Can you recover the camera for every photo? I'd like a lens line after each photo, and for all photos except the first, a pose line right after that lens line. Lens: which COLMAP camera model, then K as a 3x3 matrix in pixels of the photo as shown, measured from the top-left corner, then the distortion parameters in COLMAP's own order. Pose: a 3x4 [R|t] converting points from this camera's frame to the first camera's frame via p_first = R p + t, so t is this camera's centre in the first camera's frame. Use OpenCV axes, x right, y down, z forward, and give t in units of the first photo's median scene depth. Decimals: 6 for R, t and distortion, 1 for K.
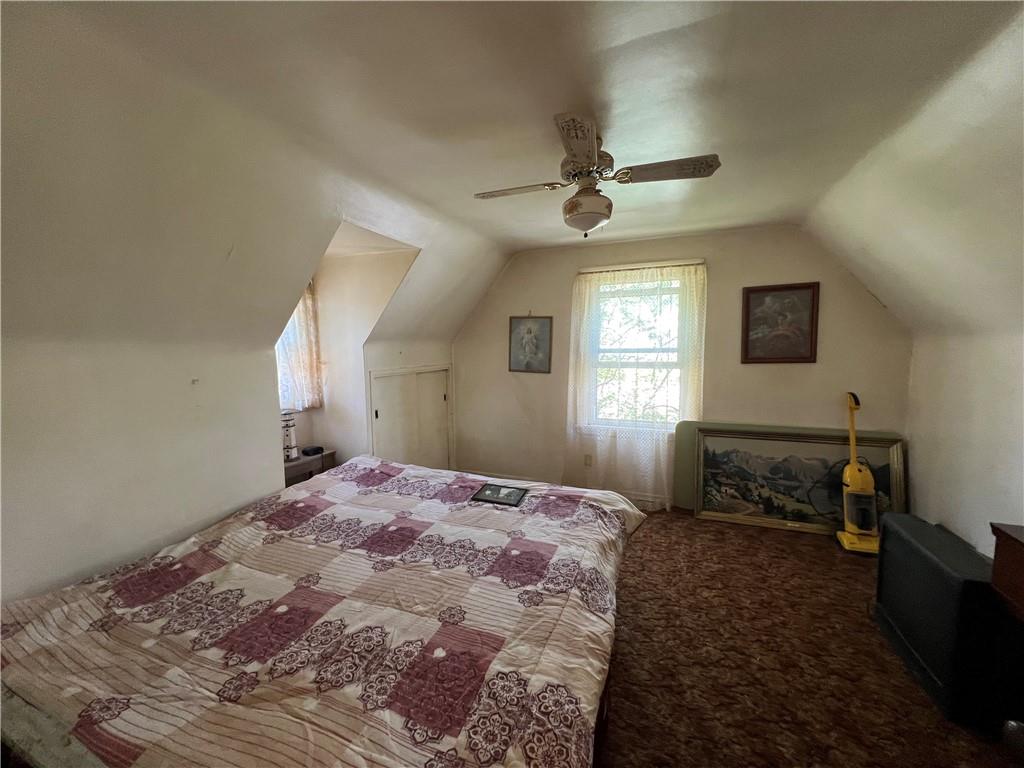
lens RADIAL K [[409.3, 0, 512.0], [0, 409.3, 384.0], [0, 0, 1]] dist [0.001177, -0.000005]
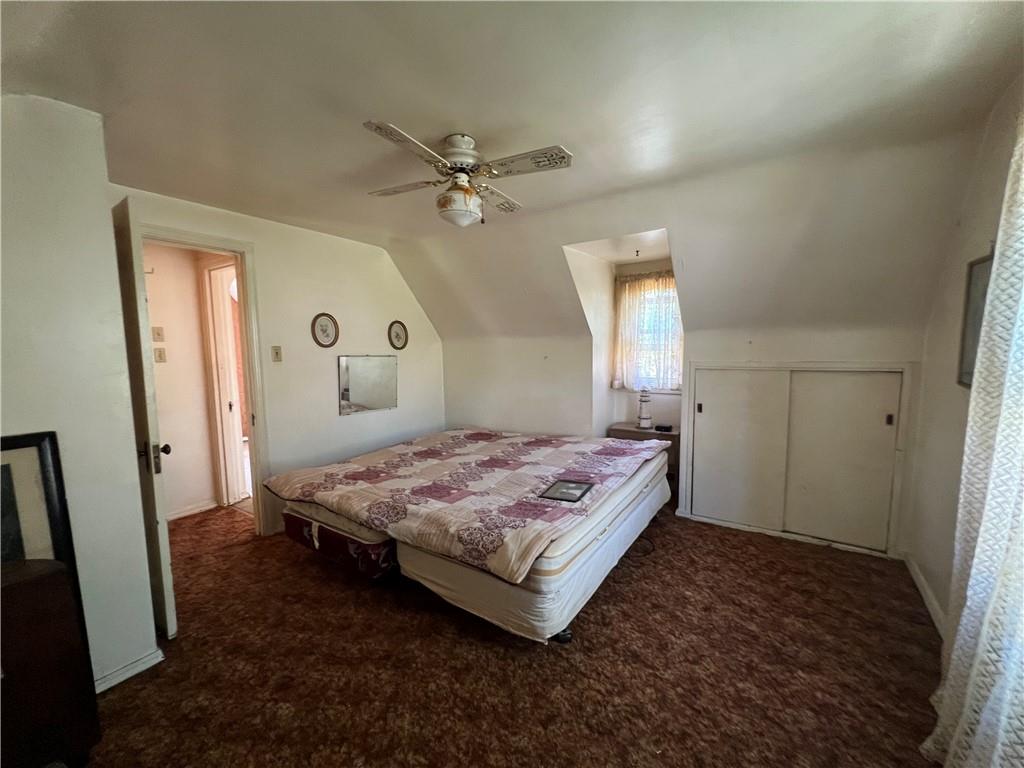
lens RADIAL K [[409.3, 0, 512.0], [0, 409.3, 384.0], [0, 0, 1]] dist [0.001177, -0.000005]
pose [[-0.197472, 0.105410, -0.974625, 1.063487], [-0.074798, 0.989684, 0.122194, -0.101457], [0.977451, 0.097029, -0.187550, 1.197584]]
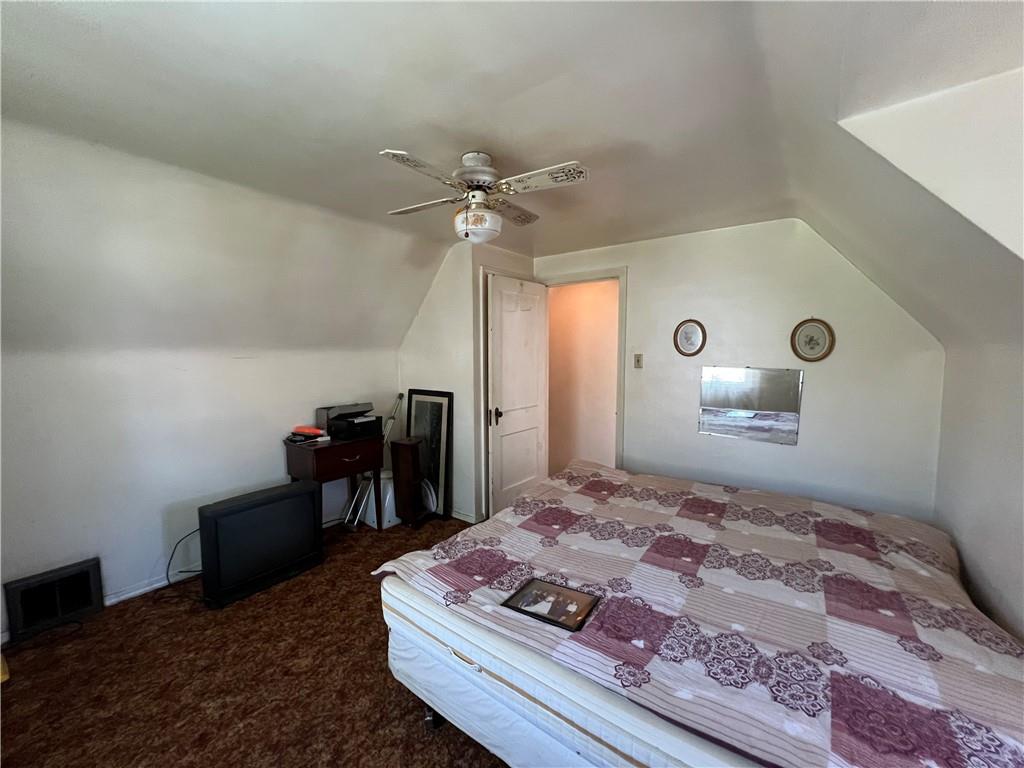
lens RADIAL K [[409.3, 0, 512.0], [0, 409.3, 384.0], [0, 0, 1]] dist [0.001177, -0.000005]
pose [[-0.967860, -0.006620, 0.251403, -0.140139], [0.037648, 0.984575, 0.170864, -0.174148], [-0.248656, 0.174838, -0.952682, 1.780982]]
